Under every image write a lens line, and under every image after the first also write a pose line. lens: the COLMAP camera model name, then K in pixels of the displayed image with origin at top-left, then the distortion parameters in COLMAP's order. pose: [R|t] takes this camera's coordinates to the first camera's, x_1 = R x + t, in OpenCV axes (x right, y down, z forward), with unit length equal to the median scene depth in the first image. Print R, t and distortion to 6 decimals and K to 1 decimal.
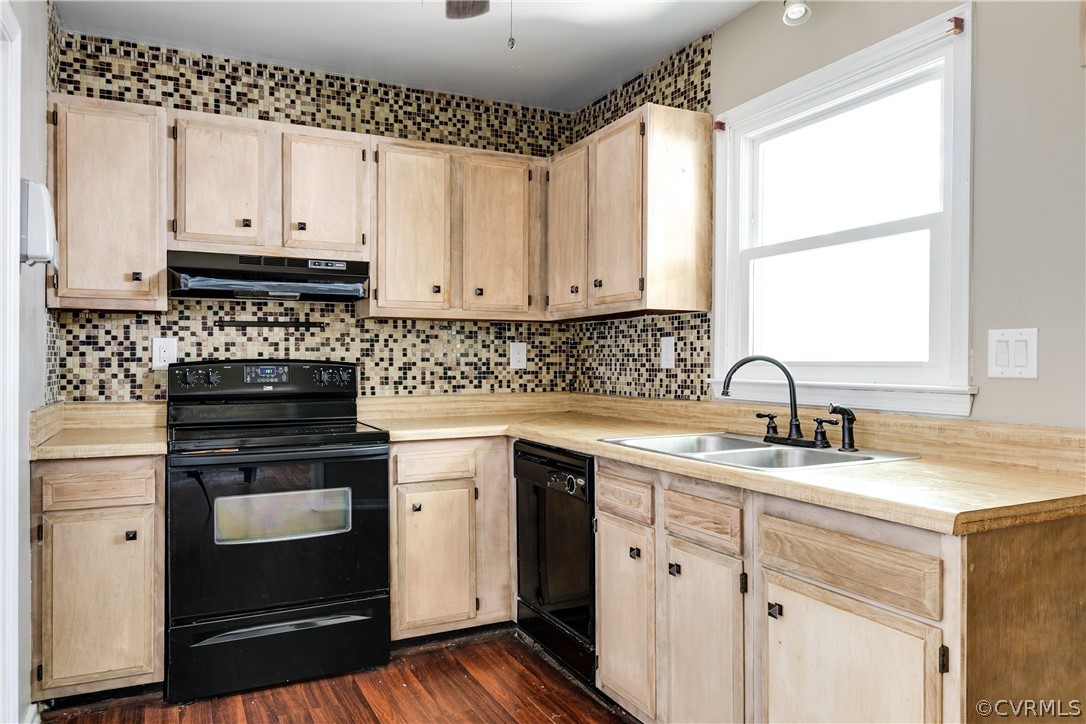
lens RADIAL K [[767.4, 0, 564.9], [0, 767.4, 365.4], [0, 0, 1]] dist [0.000877, -0.001135]
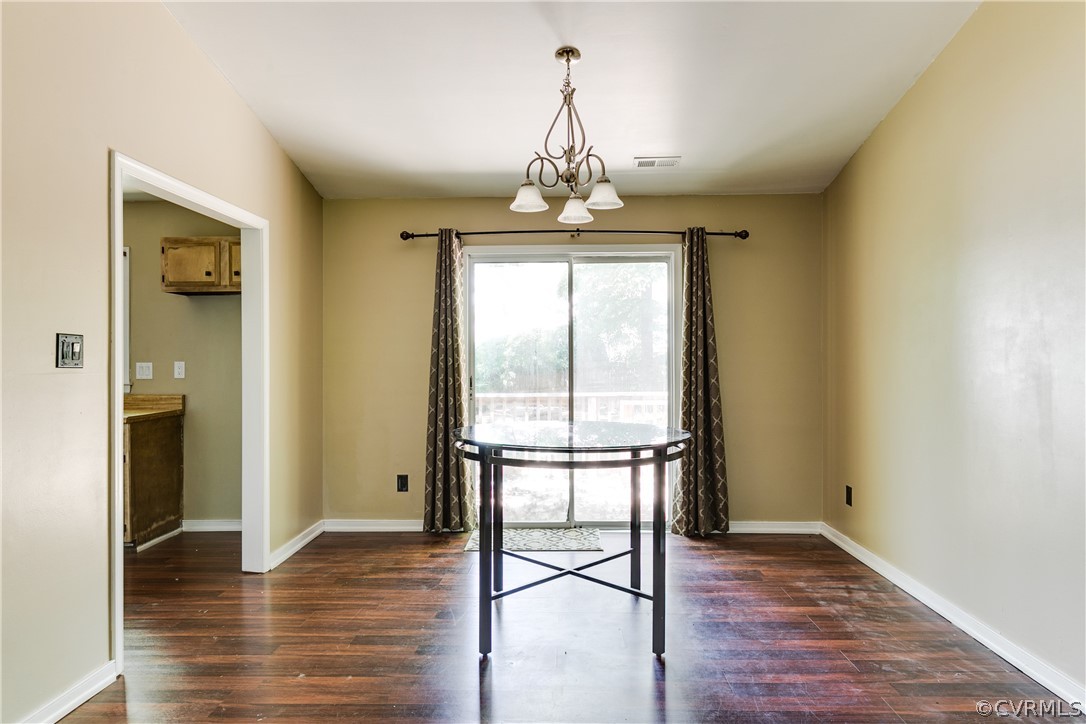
lens RADIAL K [[654.9, 0, 543.0], [0, 654.9, 362.0], [0, 0, 1]] dist [-0.001926, -0.000990]
pose [[0.467621, -0.008092, 0.883892, -0.567084], [0.007521, 0.999958, 0.005176, -0.030855], [-0.883897, 0.004227, 0.467662, -0.940754]]
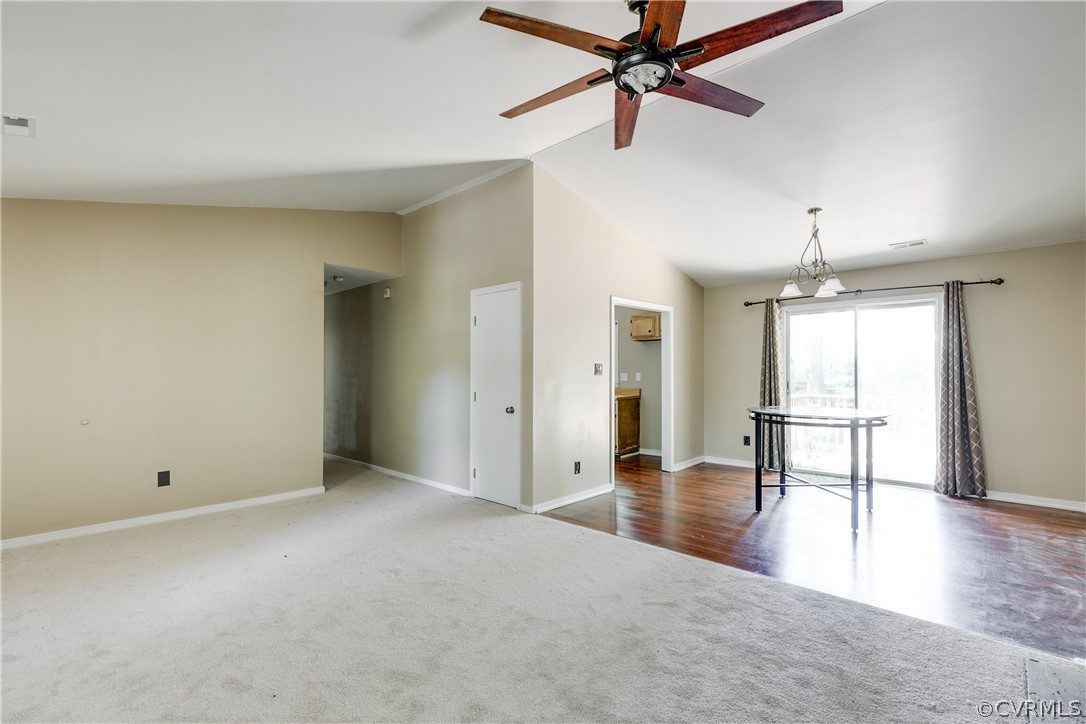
lens RADIAL K [[502.6, 0, 548.2], [0, 502.6, 363.1], [0, 0, 1]] dist [0.000537, -0.000643]
pose [[0.930611, 0.000124, 0.366010, -0.930112], [0.006876, 0.999818, -0.017820, -0.037000], [-0.365946, 0.019100, 0.930440, -1.614060]]
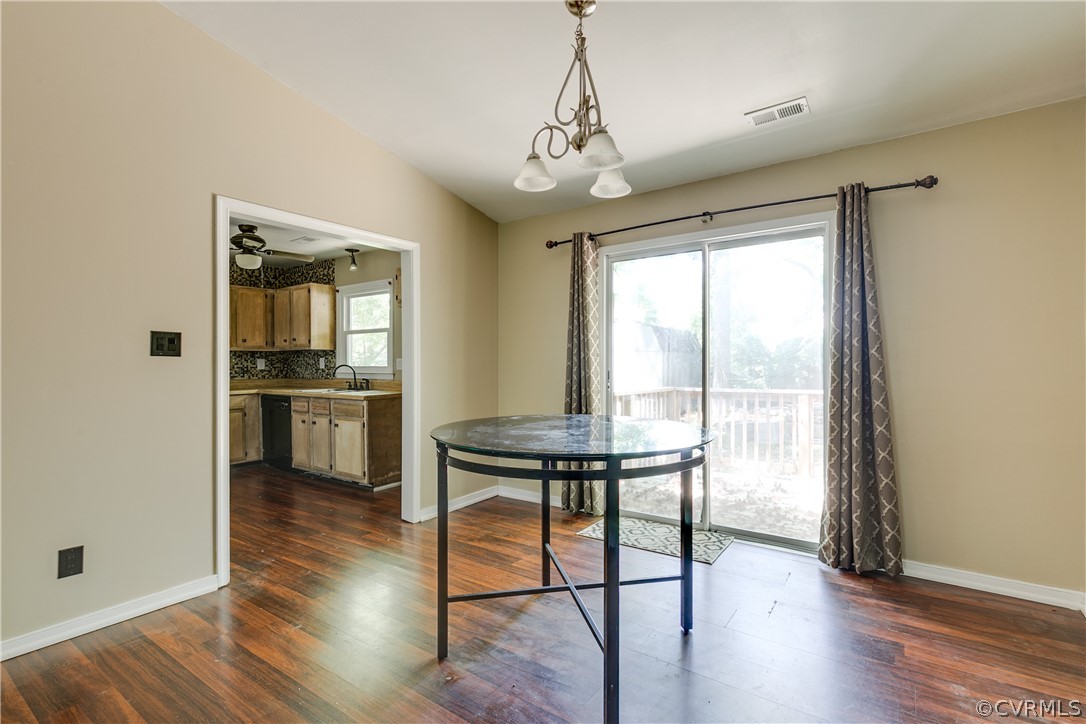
lens RADIAL K [[490.9, 0, 556.8], [0, 490.9, 365.0], [0, 0, 1]] dist [0.002653, -0.000180]
pose [[0.879601, -0.008808, 0.475630, 0.031932], [0.009149, 0.999957, 0.001599, -0.004721], [-0.475624, 0.002945, 0.879644, -1.087878]]
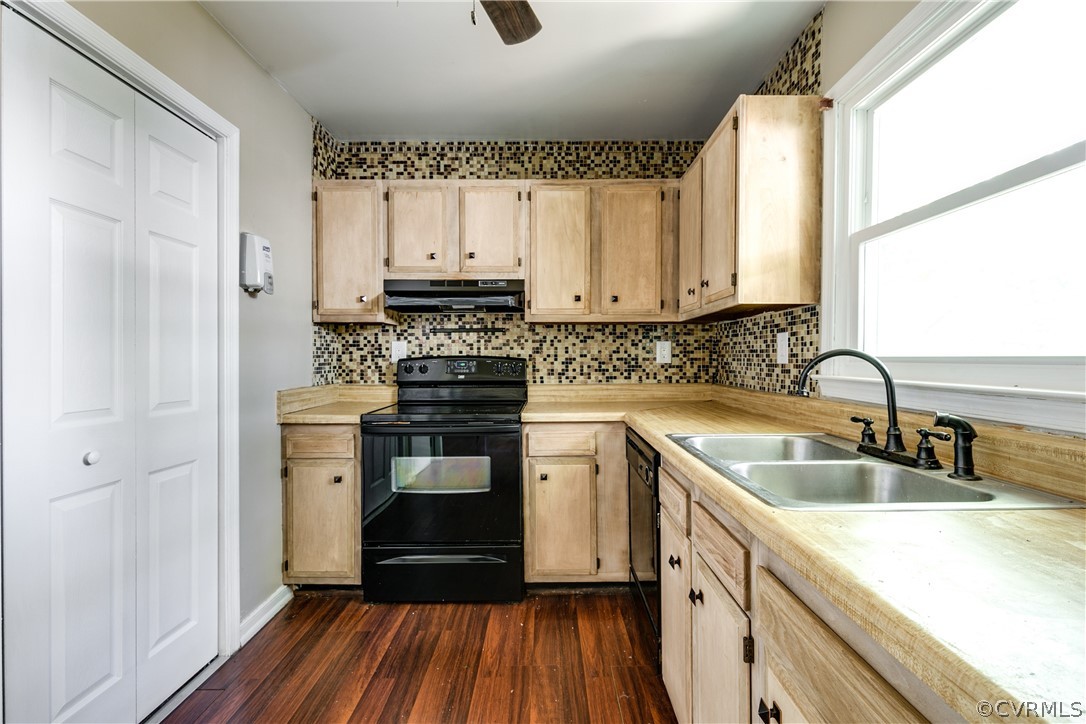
lens RADIAL K [[502.6, 0, 548.2], [0, 502.6, 363.1], [0, 0, 1]] dist [0.000537, -0.000643]
pose [[0.890195, 0.003867, -0.455563, 0.165385], [-0.001010, 0.999978, 0.006514, -0.001011], [0.455578, -0.005339, 0.890180, 0.277115]]
